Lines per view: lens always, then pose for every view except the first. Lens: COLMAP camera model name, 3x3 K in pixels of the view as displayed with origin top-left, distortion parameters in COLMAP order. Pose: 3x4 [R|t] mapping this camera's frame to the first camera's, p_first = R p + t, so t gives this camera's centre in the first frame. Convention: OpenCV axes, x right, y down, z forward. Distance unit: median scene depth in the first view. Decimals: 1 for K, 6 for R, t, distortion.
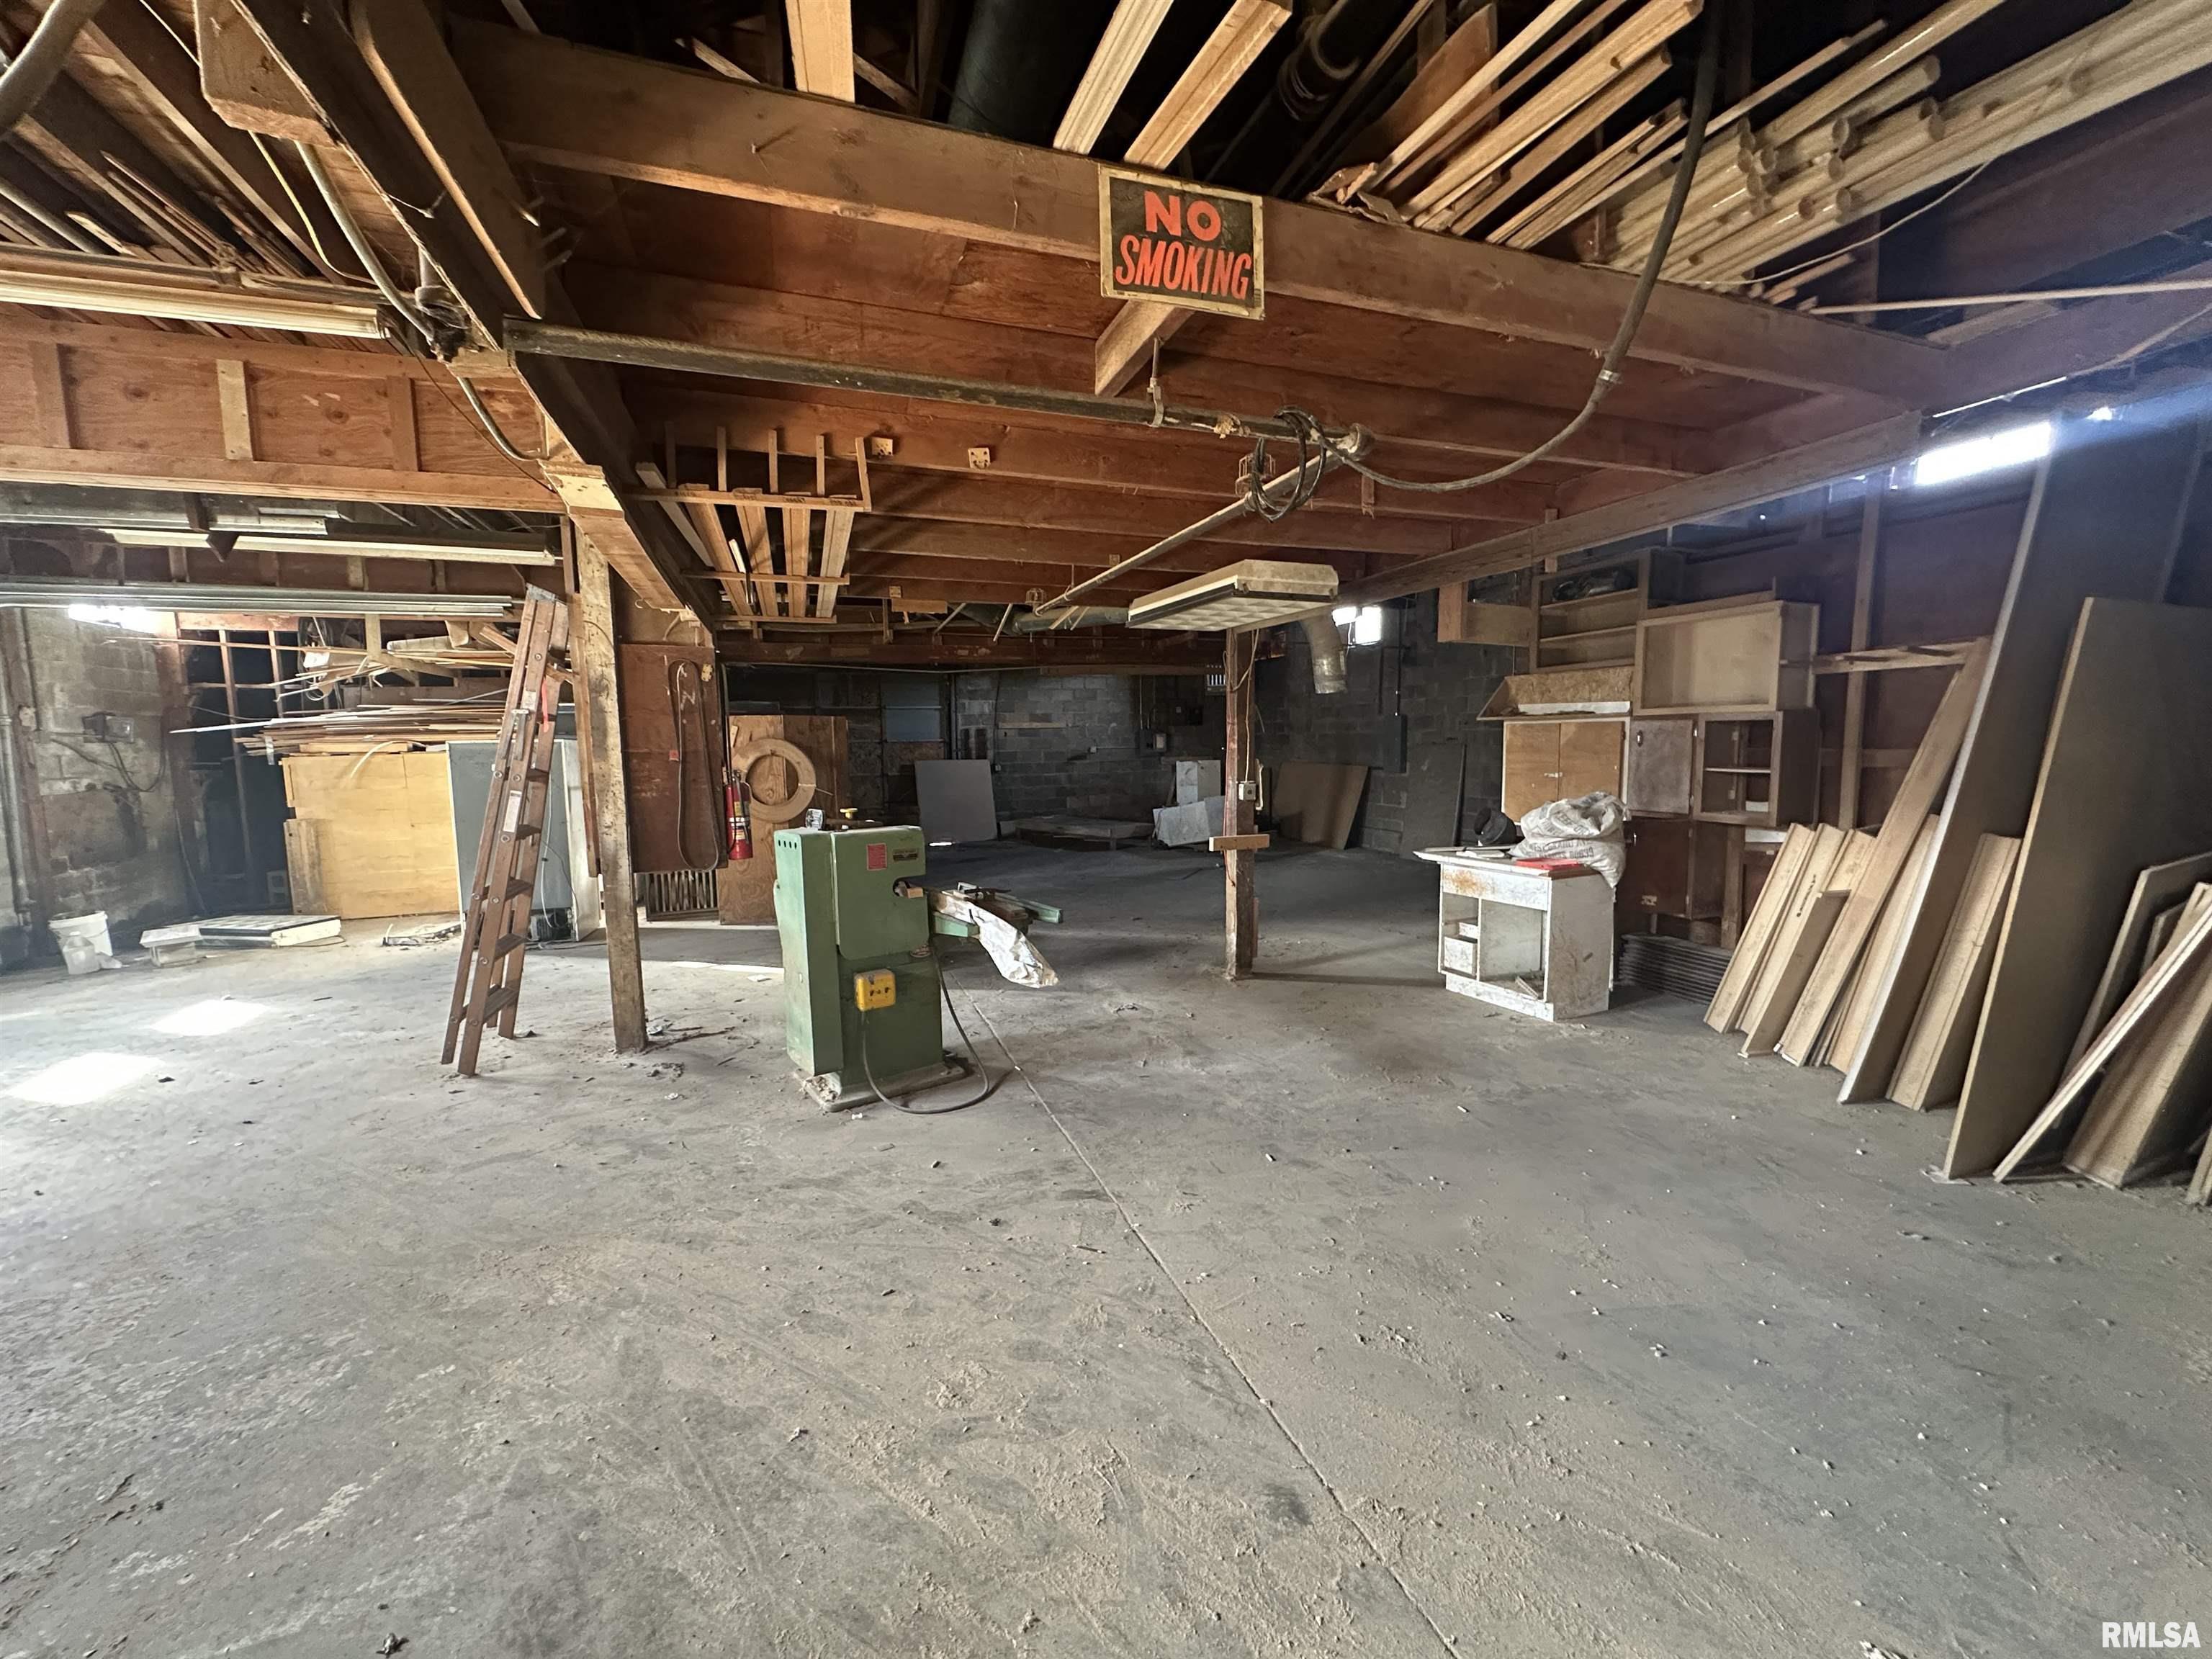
lens RADIAL K [[887.3, 0, 1107.6], [0, 887.3, 828.7], [0, 0, 1]] dist [-0.001744, 0.000858]
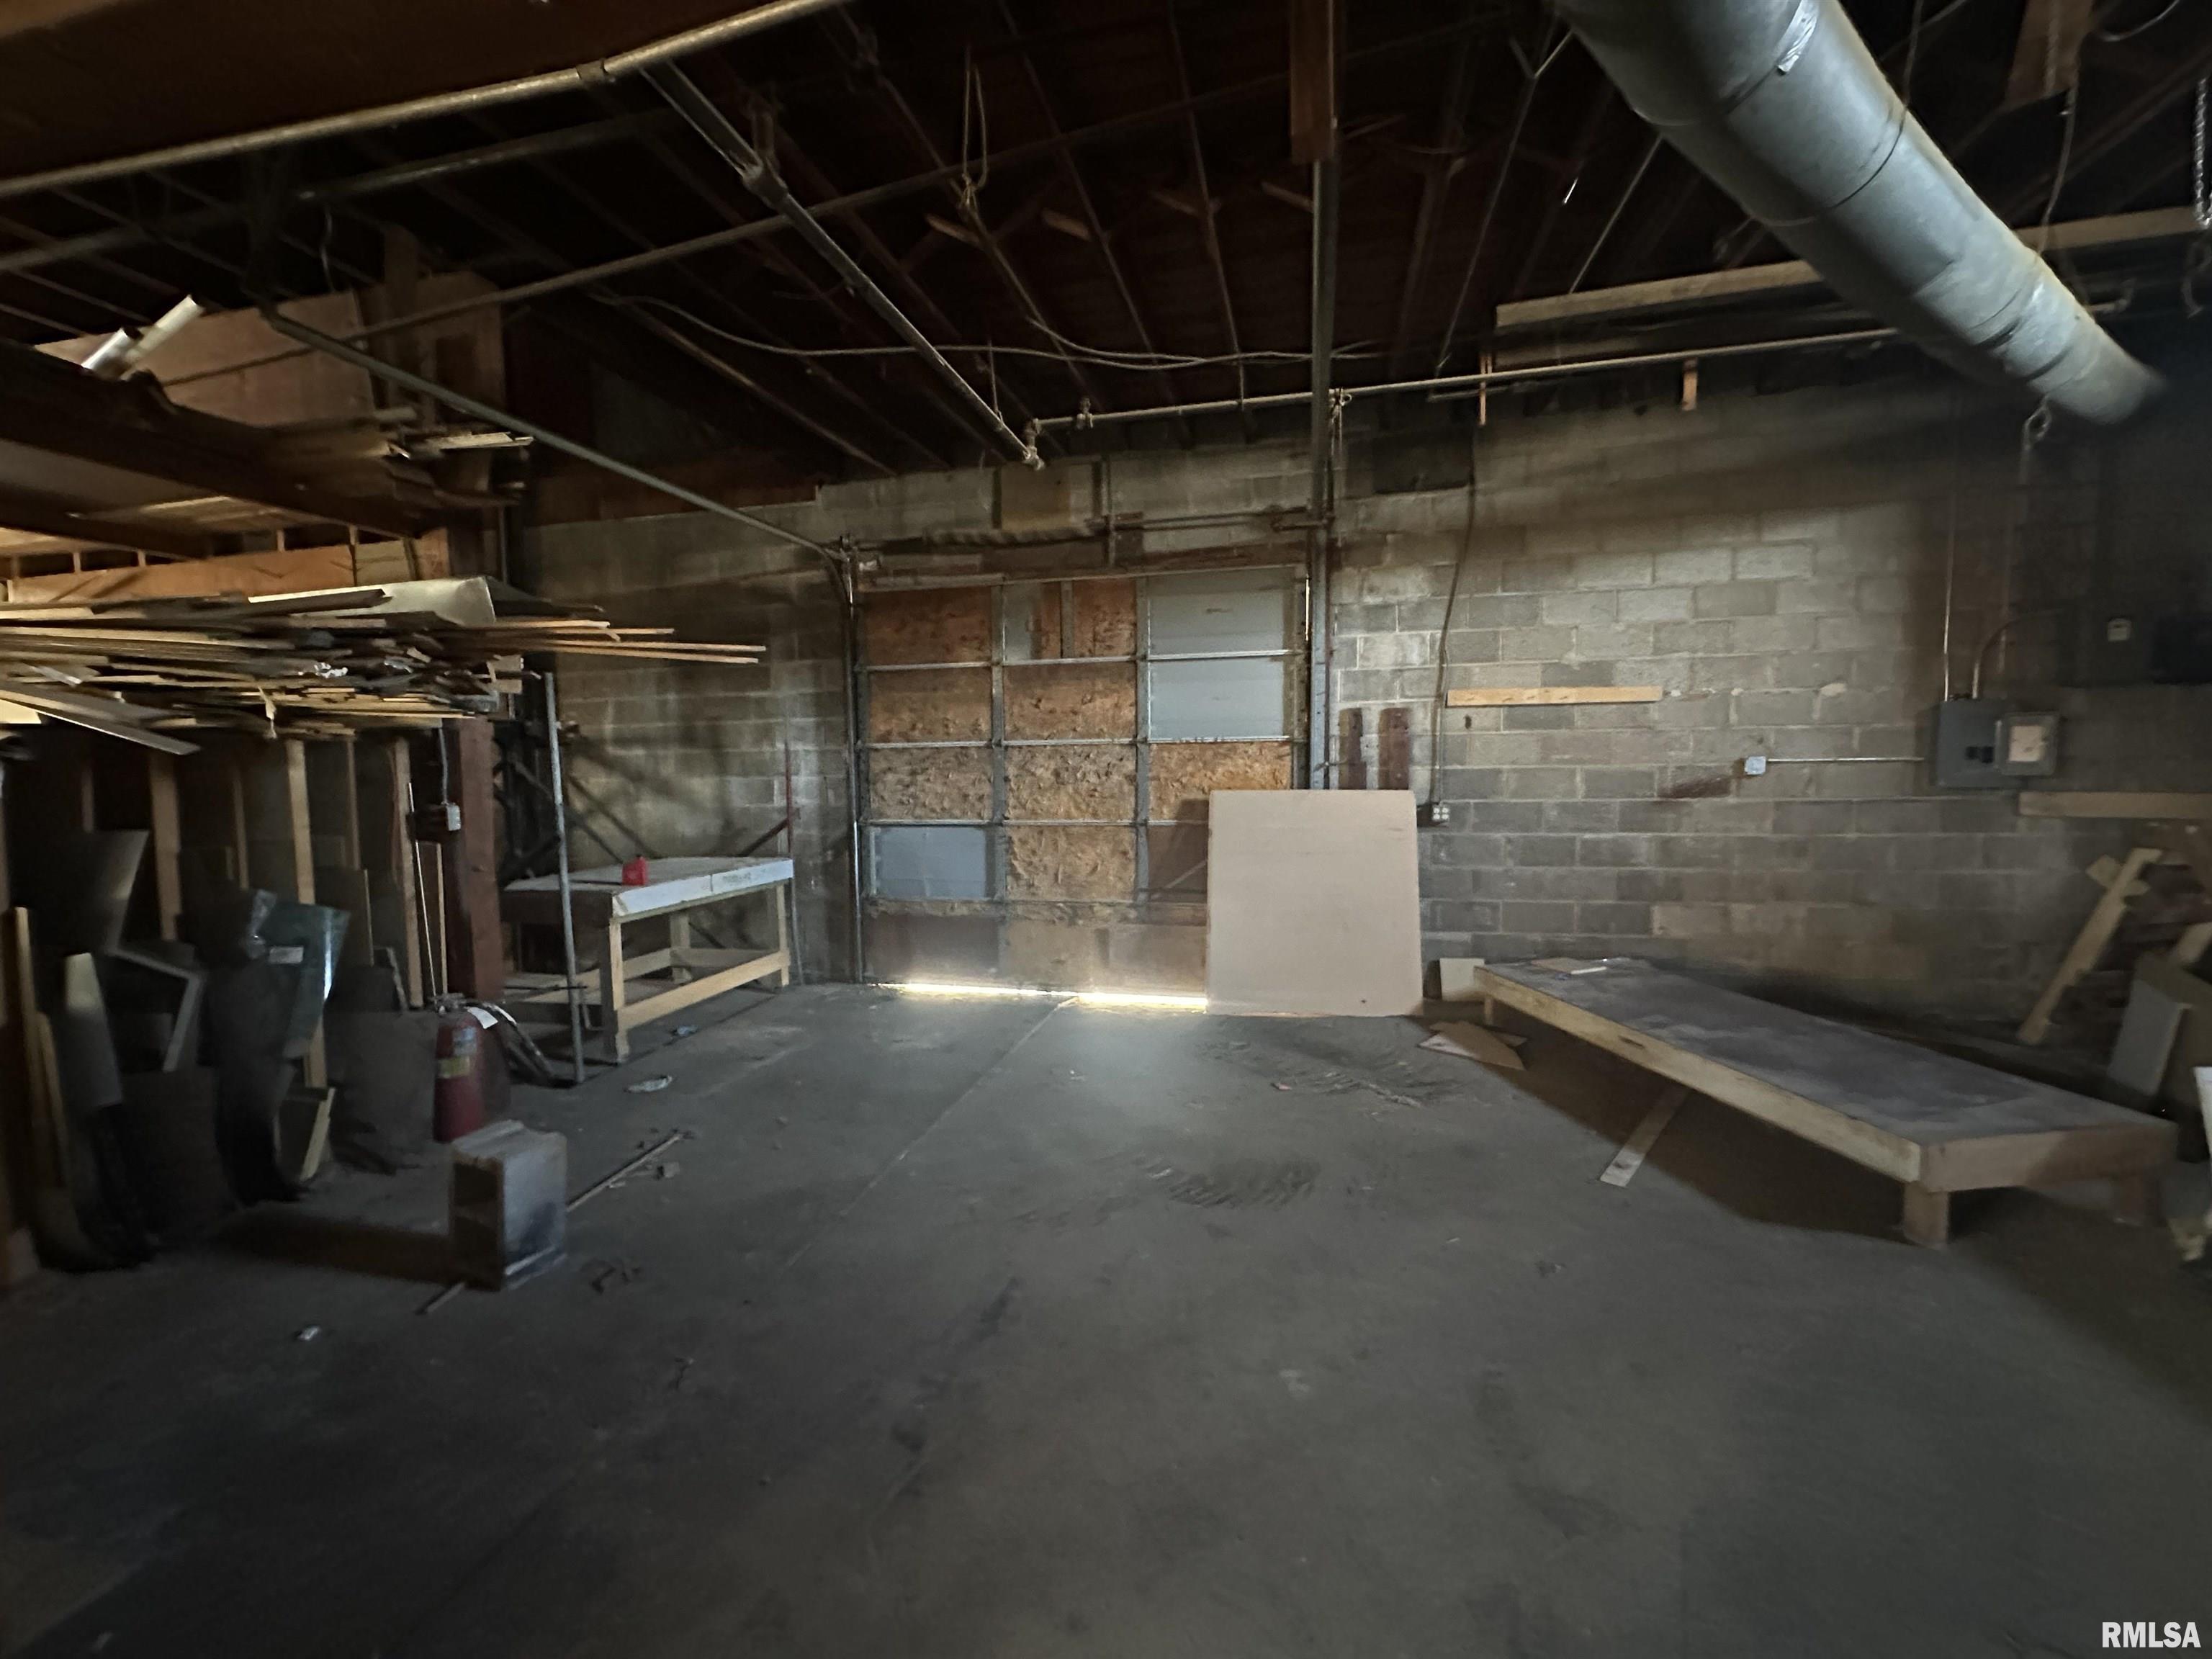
lens RADIAL K [[887.3, 0, 1102.9], [0, 887.3, 822.9], [0, 0, 1]] dist [-0.001744, 0.000858]
pose [[0.836121, 0.045445, -0.546659, -0.039593], [-0.055582, 0.998452, -0.002010, -0.056523], [0.545721, 0.032065, 0.837353, 0.619578]]
